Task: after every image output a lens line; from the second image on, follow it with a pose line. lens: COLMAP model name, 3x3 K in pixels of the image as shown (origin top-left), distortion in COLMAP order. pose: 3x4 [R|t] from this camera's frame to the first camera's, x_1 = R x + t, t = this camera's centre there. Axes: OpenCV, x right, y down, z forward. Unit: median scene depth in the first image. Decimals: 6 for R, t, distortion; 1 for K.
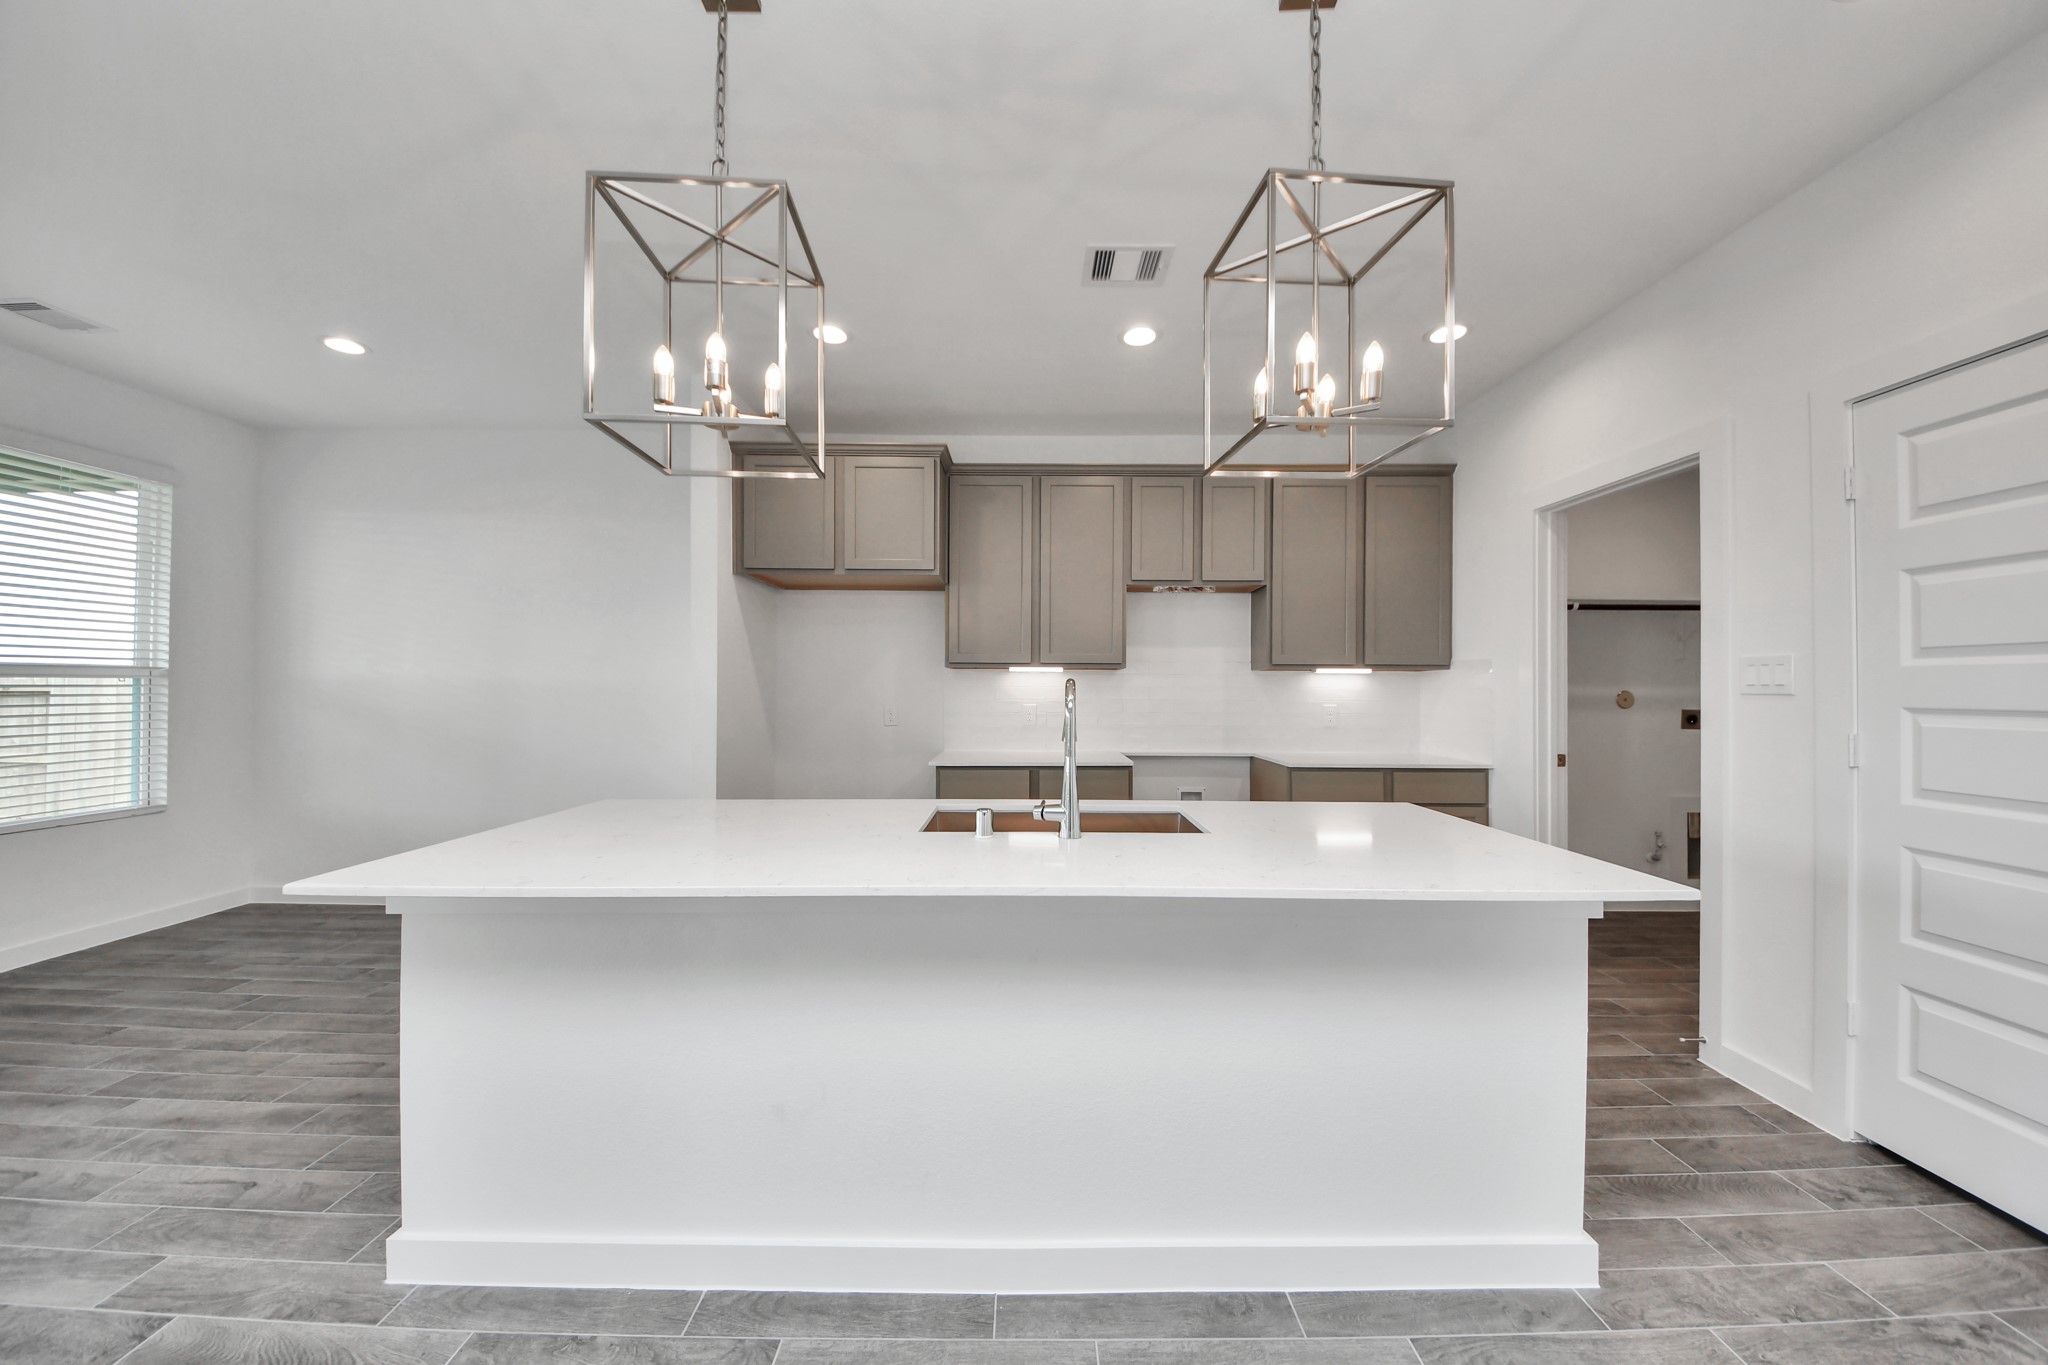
lens RADIAL K [[734.1, 0, 1011.5], [0, 734.1, 679.6], [0, 0, 1]] dist [0.008815, -0.008543]
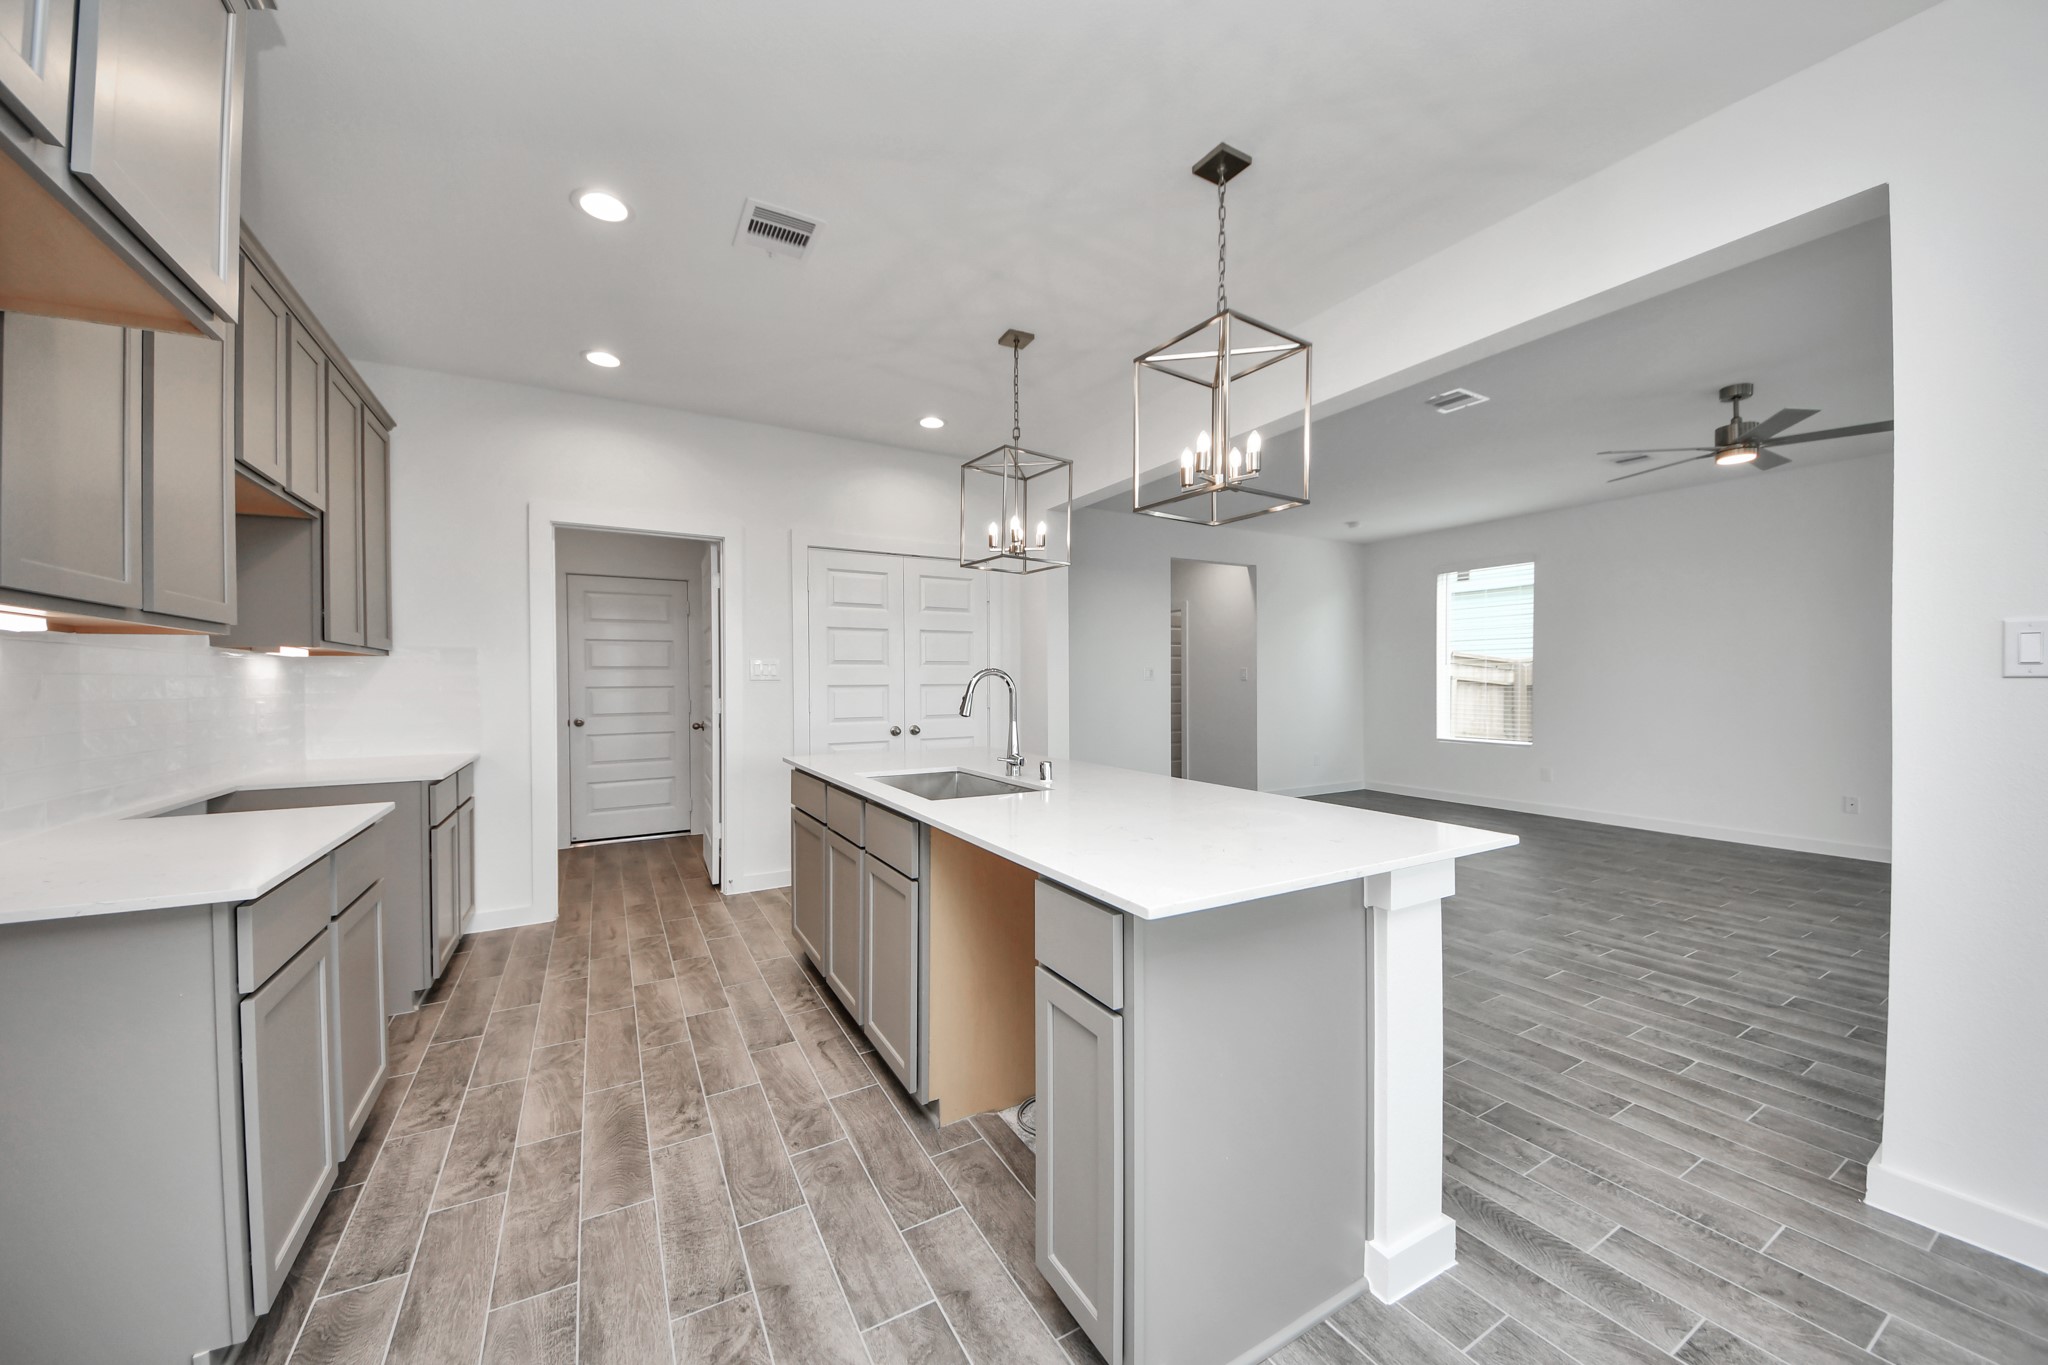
lens RADIAL K [[734.1, 0, 1018.9], [0, 734.1, 683.9], [0, 0, 1]] dist [0.008815, -0.008543]
pose [[-0.495877, -0.005502, 0.868375, -0.645919], [-0.005833, 0.999978, 0.003006, 0.014328], [-0.868373, -0.003574, -0.495899, 0.915437]]
